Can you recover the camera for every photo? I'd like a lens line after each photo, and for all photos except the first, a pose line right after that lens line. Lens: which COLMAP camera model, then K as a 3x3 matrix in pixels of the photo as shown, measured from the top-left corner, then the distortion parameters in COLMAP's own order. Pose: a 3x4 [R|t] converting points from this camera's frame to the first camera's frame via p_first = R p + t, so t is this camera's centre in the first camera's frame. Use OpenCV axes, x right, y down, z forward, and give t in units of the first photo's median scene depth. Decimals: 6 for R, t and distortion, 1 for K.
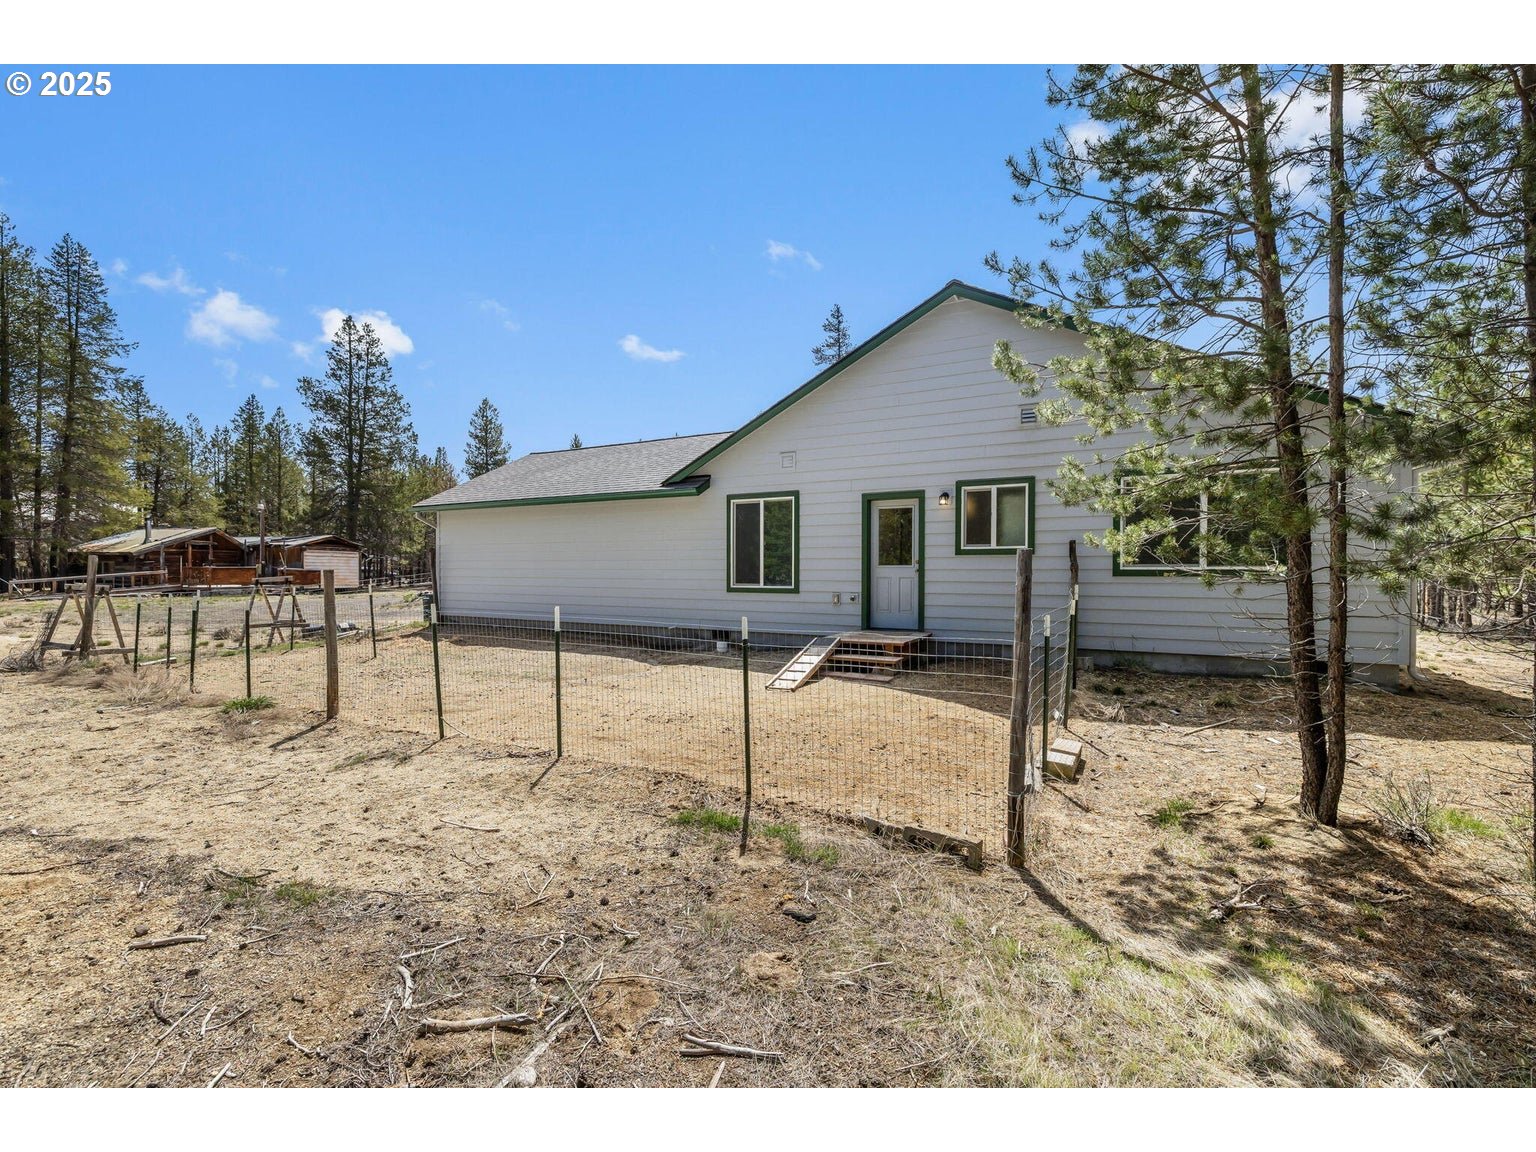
lens RADIAL K [[662.3, 0, 752.5], [0, 662.3, 553.4], [0, 0, 1]] dist [-0.001864, 0.000847]
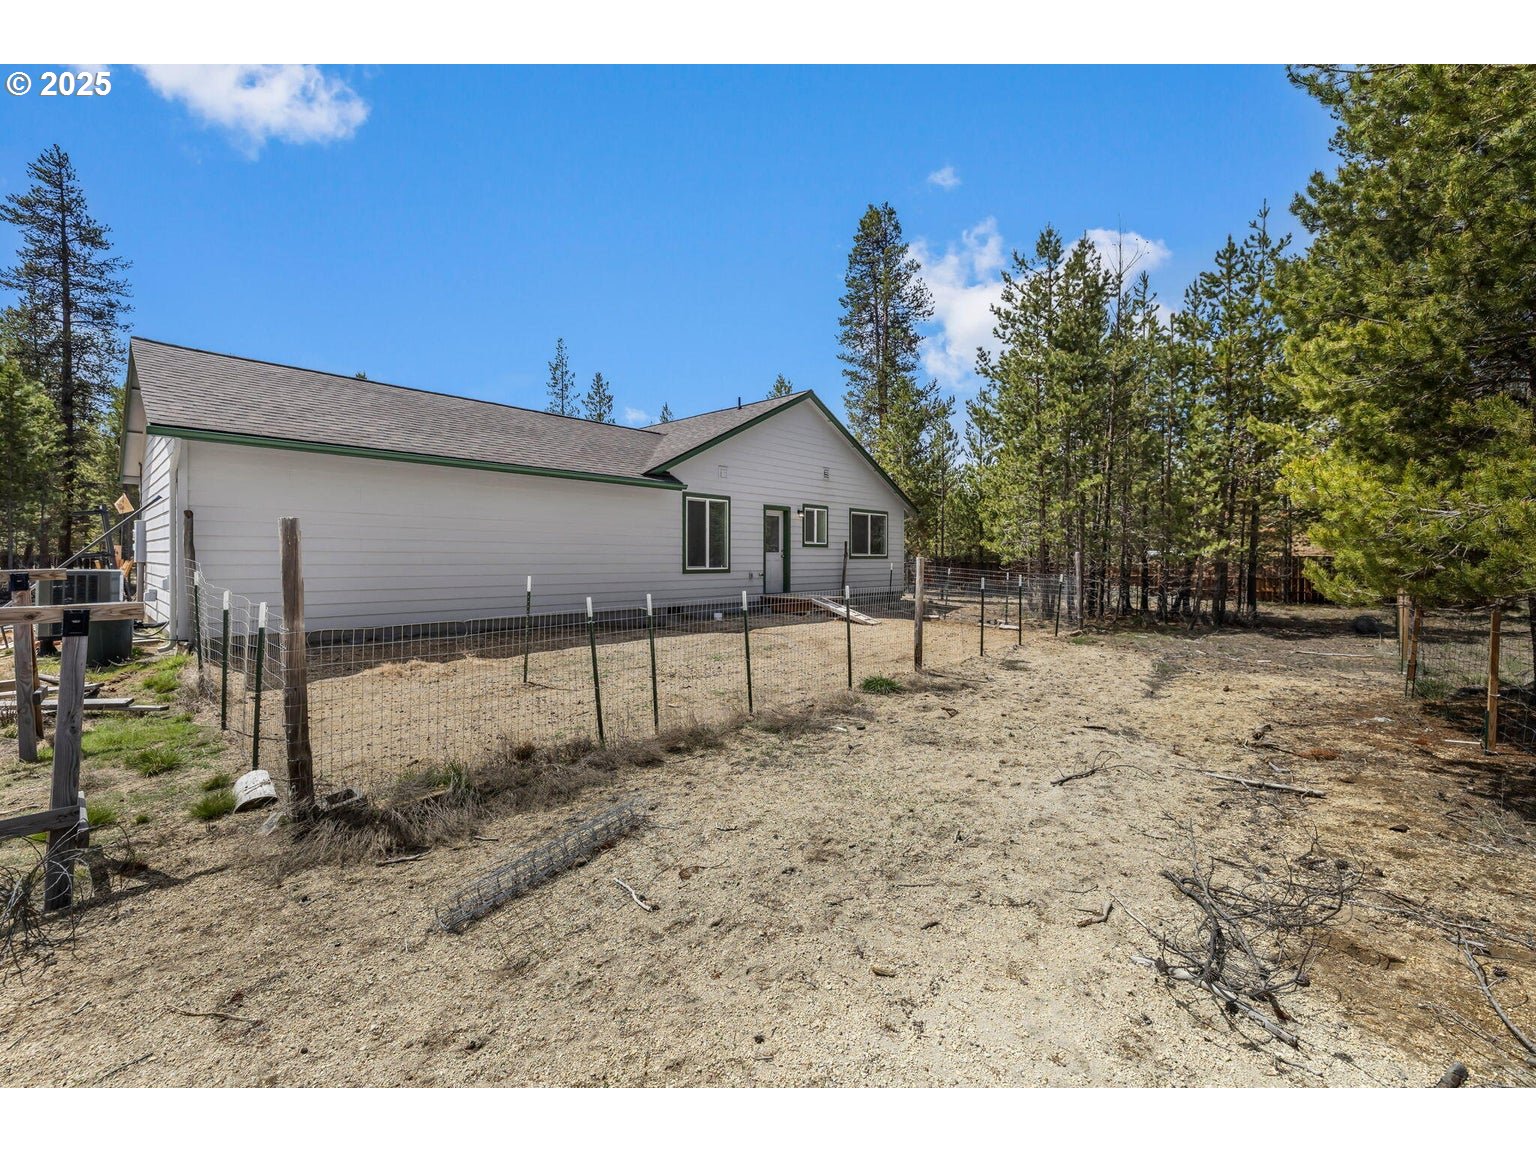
lens RADIAL K [[662.3, 0, 752.5], [0, 662.3, 553.4], [0, 0, 1]] dist [-0.001864, 0.000847]
pose [[0.232078, -0.000656, 0.972697, -1.163688], [-0.031628, 0.999466, 0.008221, 0.007906], [-0.972183, -0.032673, 0.231933, 0.603291]]
